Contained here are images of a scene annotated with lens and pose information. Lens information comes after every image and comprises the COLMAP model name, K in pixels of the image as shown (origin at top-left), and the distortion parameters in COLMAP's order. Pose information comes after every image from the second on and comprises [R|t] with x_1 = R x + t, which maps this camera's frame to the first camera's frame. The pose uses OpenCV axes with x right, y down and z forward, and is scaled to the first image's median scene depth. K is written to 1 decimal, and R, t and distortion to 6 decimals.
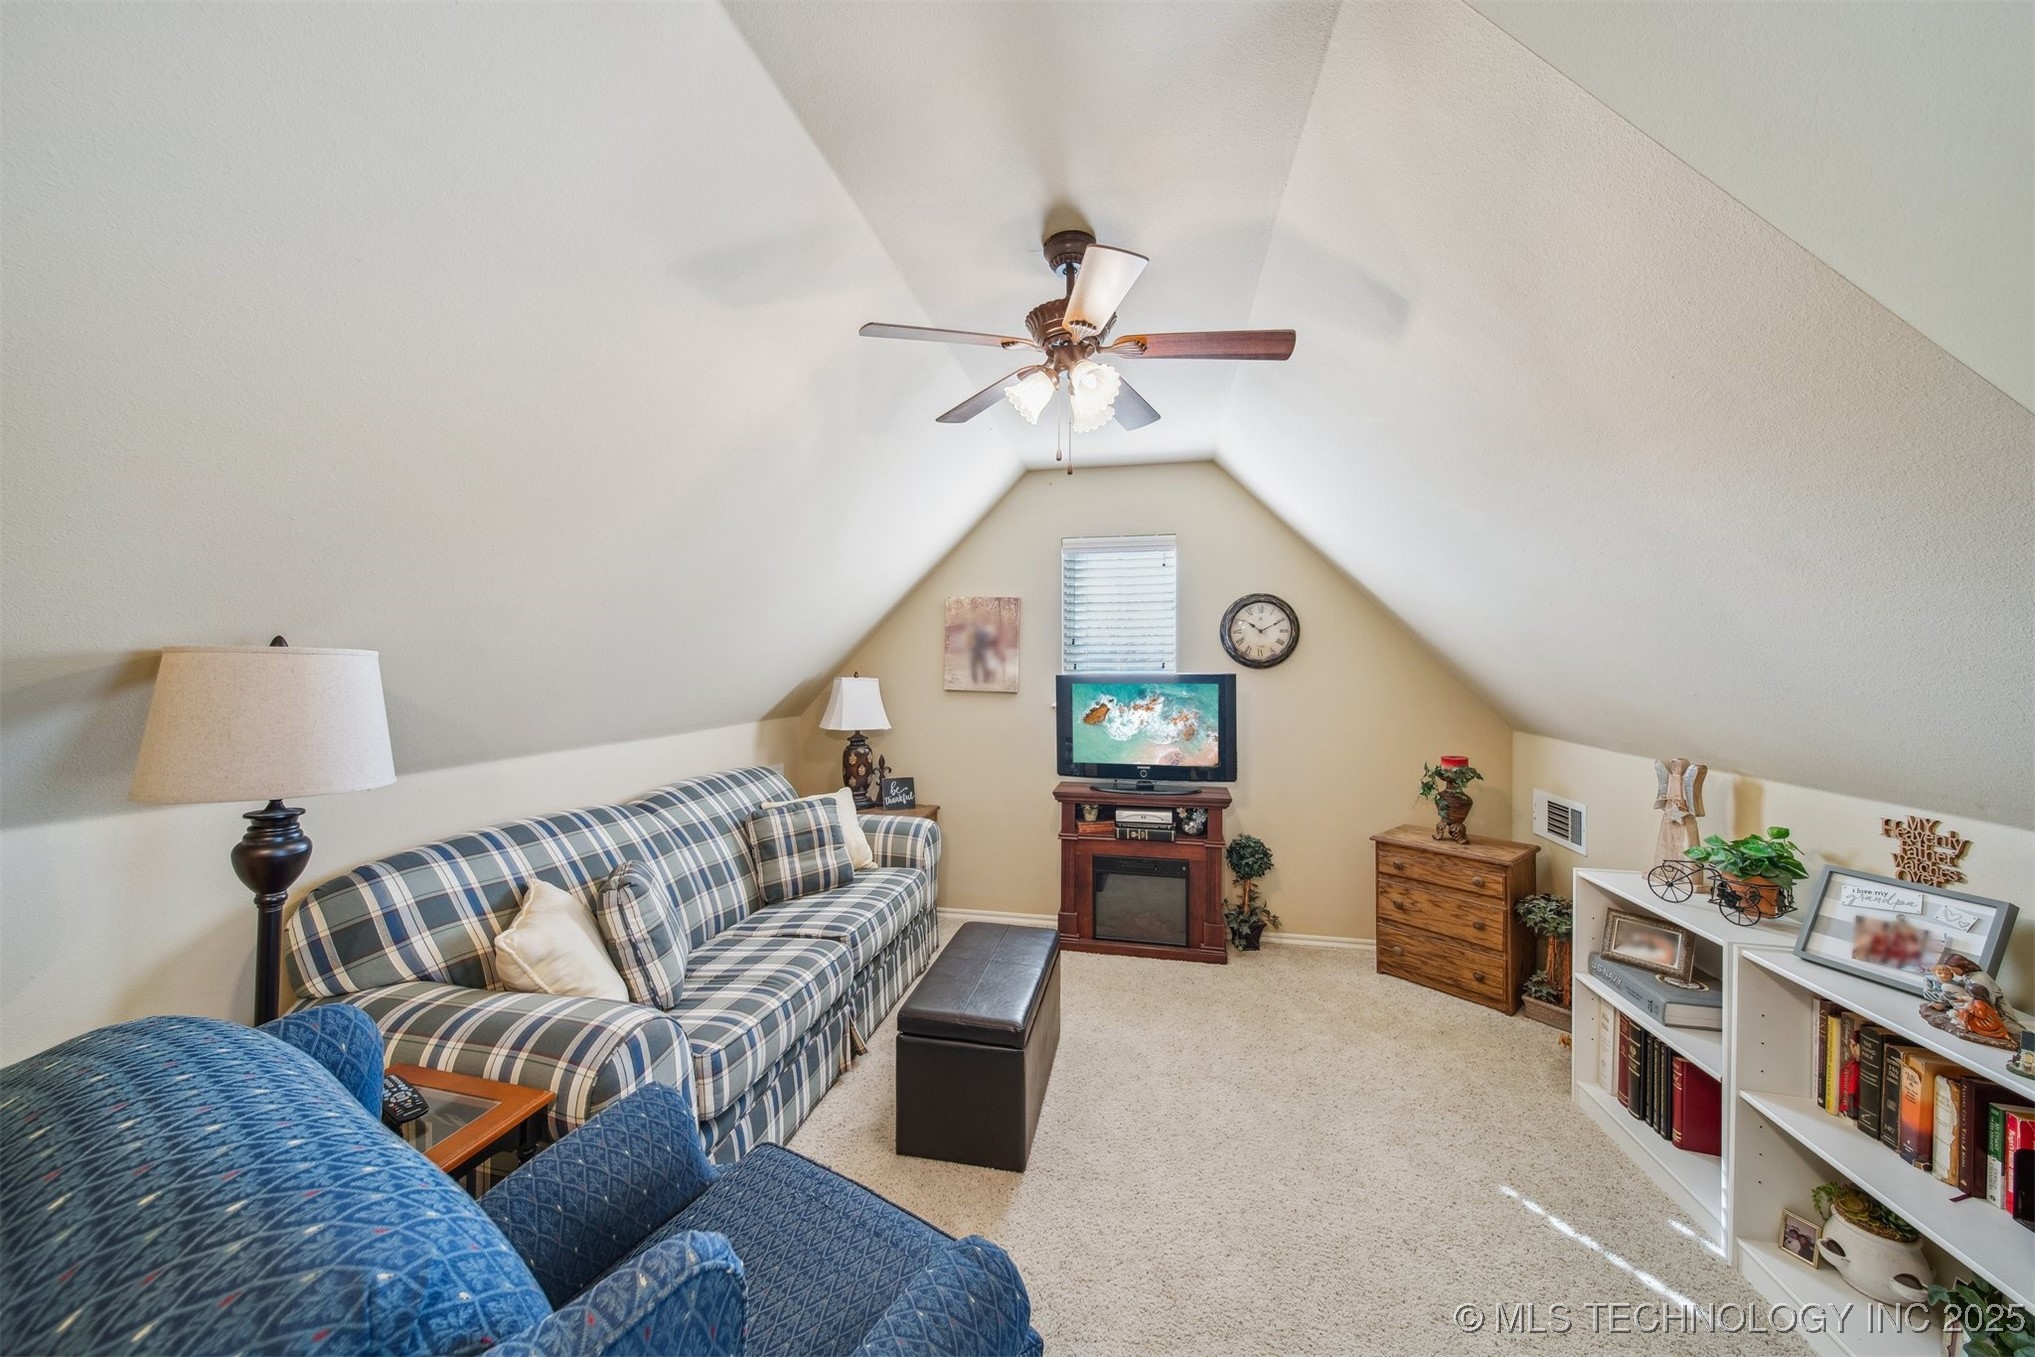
lens RADIAL K [[722.4, 0, 1021.4], [0, 722.4, 673.2], [0, 0, 1]] dist [0.007387, -0.001150]
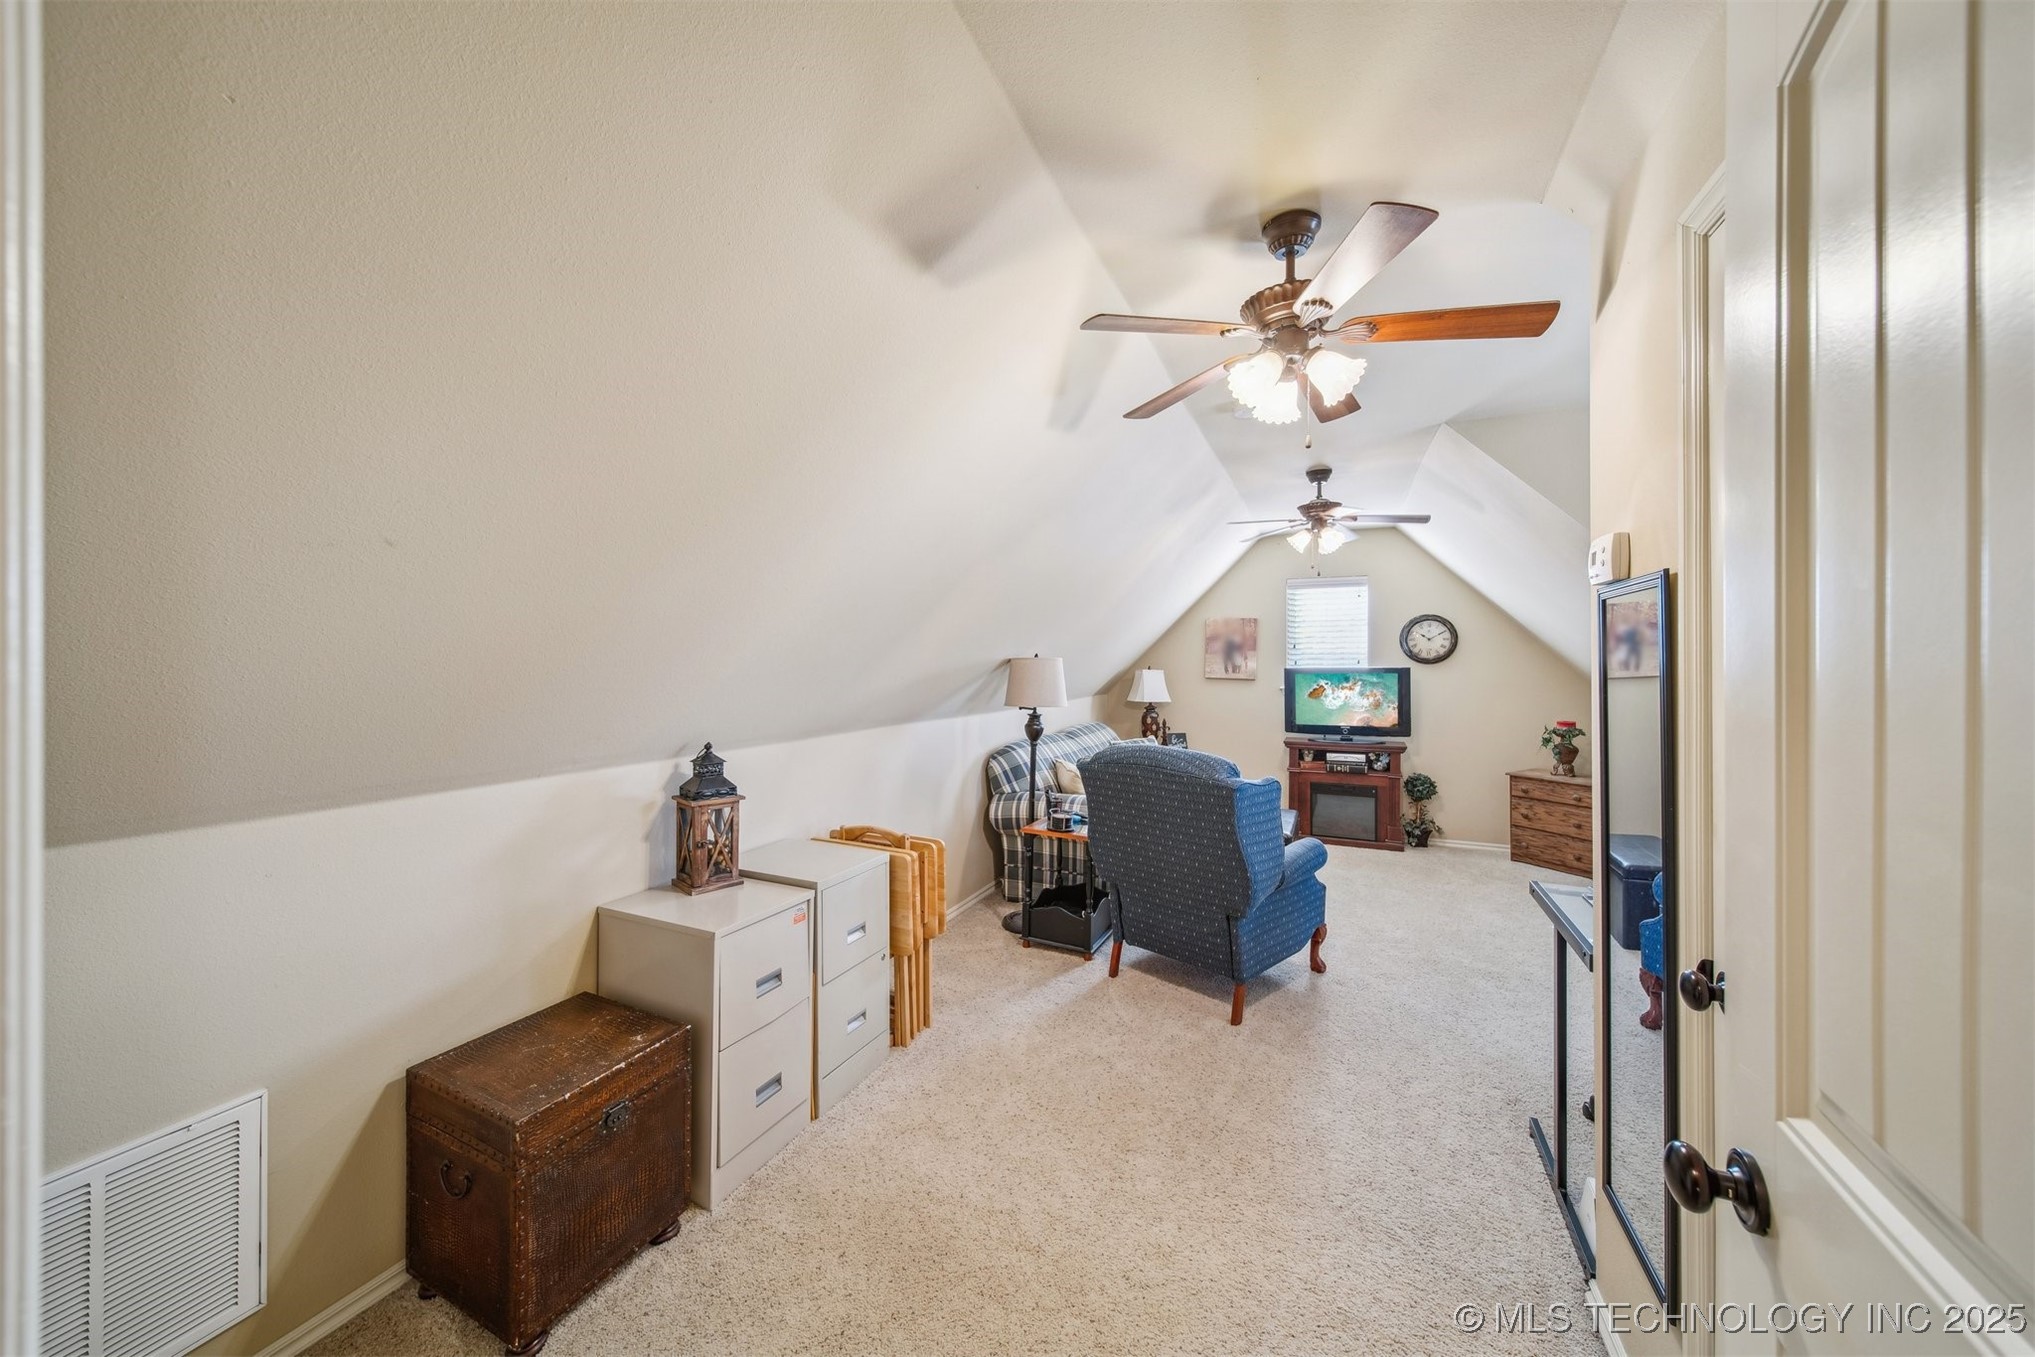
lens RADIAL K [[722.4, 0, 1002.7], [0, 722.4, 667.6], [0, 0, 1]] dist [0.007387, -0.001150]
pose [[0.971335, 0.001066, -0.237712, -0.180524], [-0.001456, 0.999998, -0.001466, 0.004261], [0.237710, 0.001770, 0.971335, -0.704297]]
